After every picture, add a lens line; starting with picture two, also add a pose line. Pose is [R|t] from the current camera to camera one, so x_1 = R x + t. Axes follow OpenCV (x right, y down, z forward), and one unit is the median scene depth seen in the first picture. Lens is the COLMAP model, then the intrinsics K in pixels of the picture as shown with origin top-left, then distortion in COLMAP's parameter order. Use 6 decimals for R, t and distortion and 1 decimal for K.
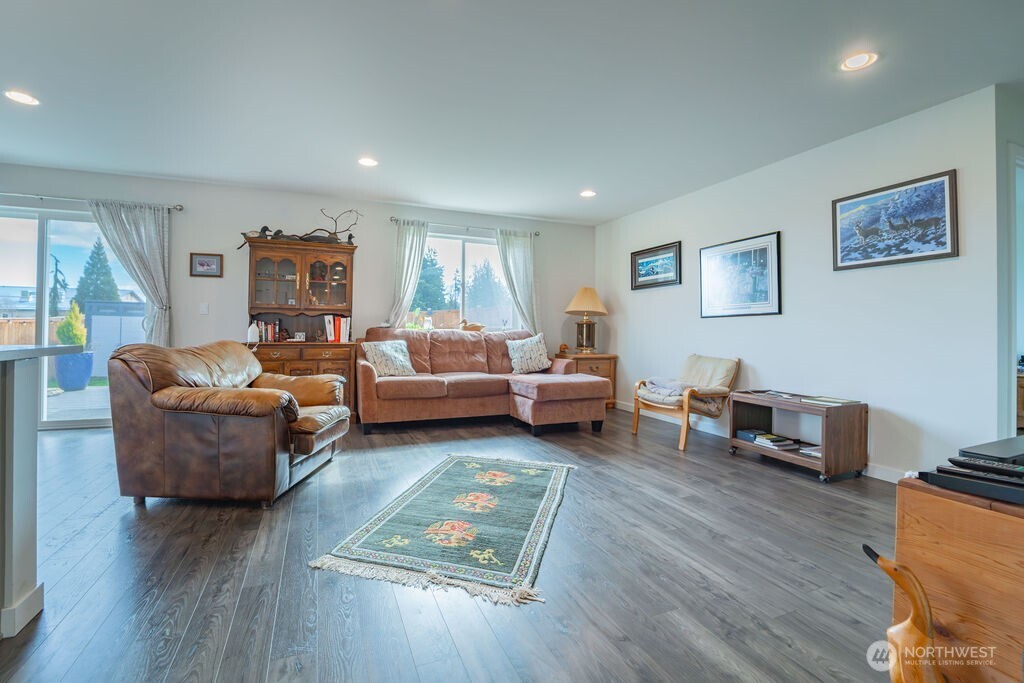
lens RADIAL K [[440.4, 0, 486.1], [0, 440.4, 324.1], [0, 0, 1]] dist [-0.014114, -0.000432]
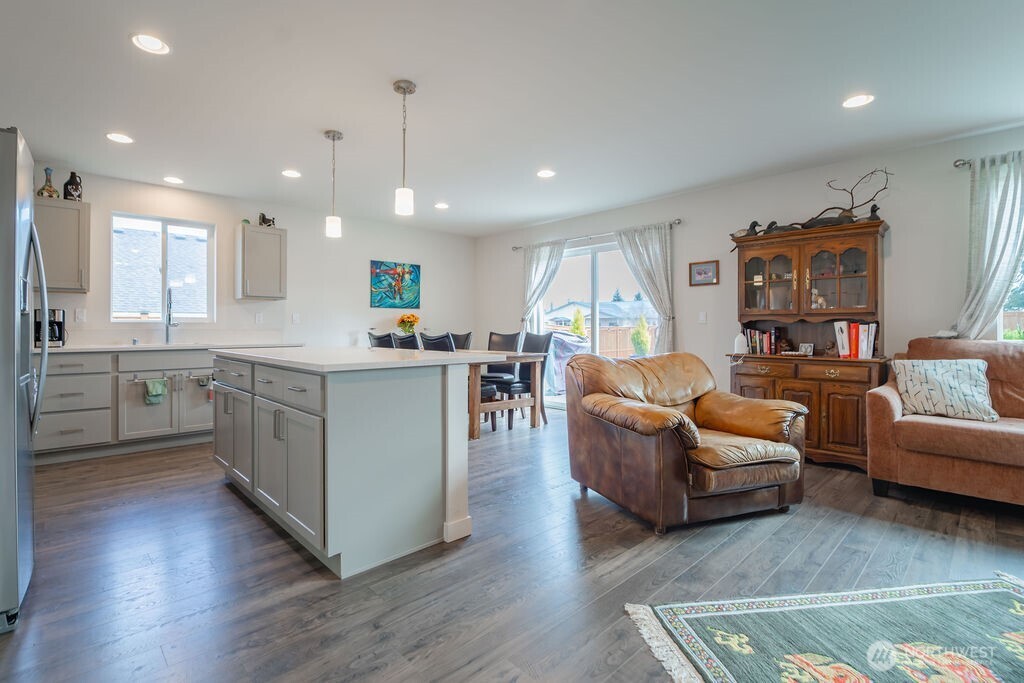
lens RADIAL K [[479.6, 0, 490.4], [0, 479.6, 326.7], [0, 0, 1]] dist [-0.019579, 0.000547]
pose [[0.372404, -0.012912, -0.927981, 0.235898], [0.010823, 0.999896, -0.009570, -0.013820], [0.928008, -0.006479, 0.372505, 0.211046]]
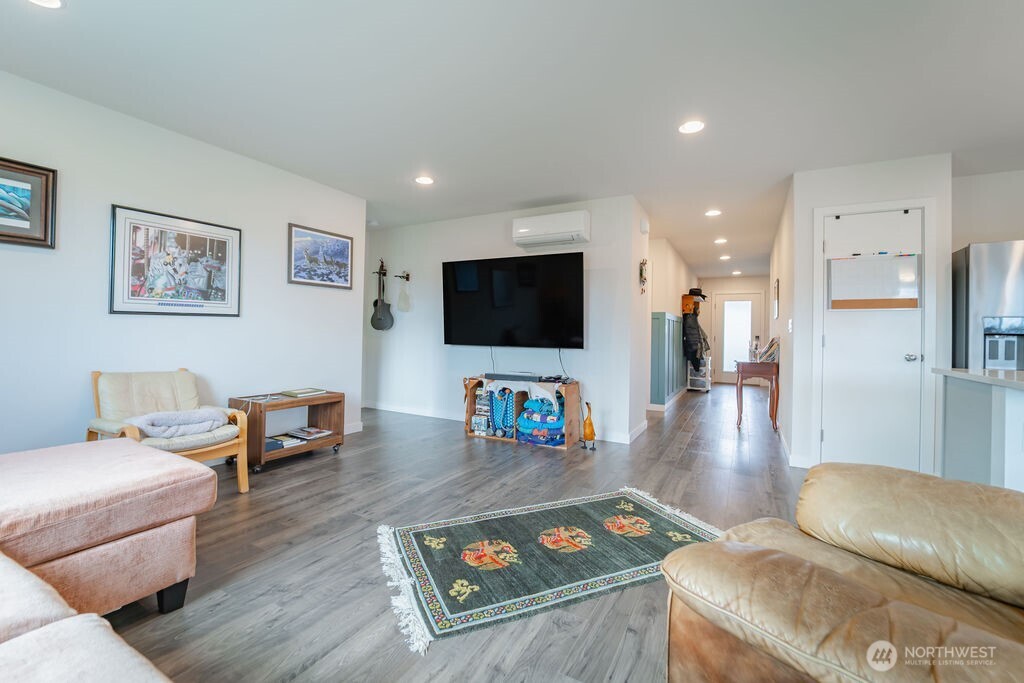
lens RADIAL K [[422.7, 0, 510.4], [0, 422.7, 333.5], [0, 0, 1]] dist [-0.015218, -0.000224]
pose [[-0.640753, -0.025978, 0.767307, -0.467415], [-0.037087, 0.999308, 0.002862, -0.011676], [-0.766851, -0.026623, -0.641273, 1.281063]]
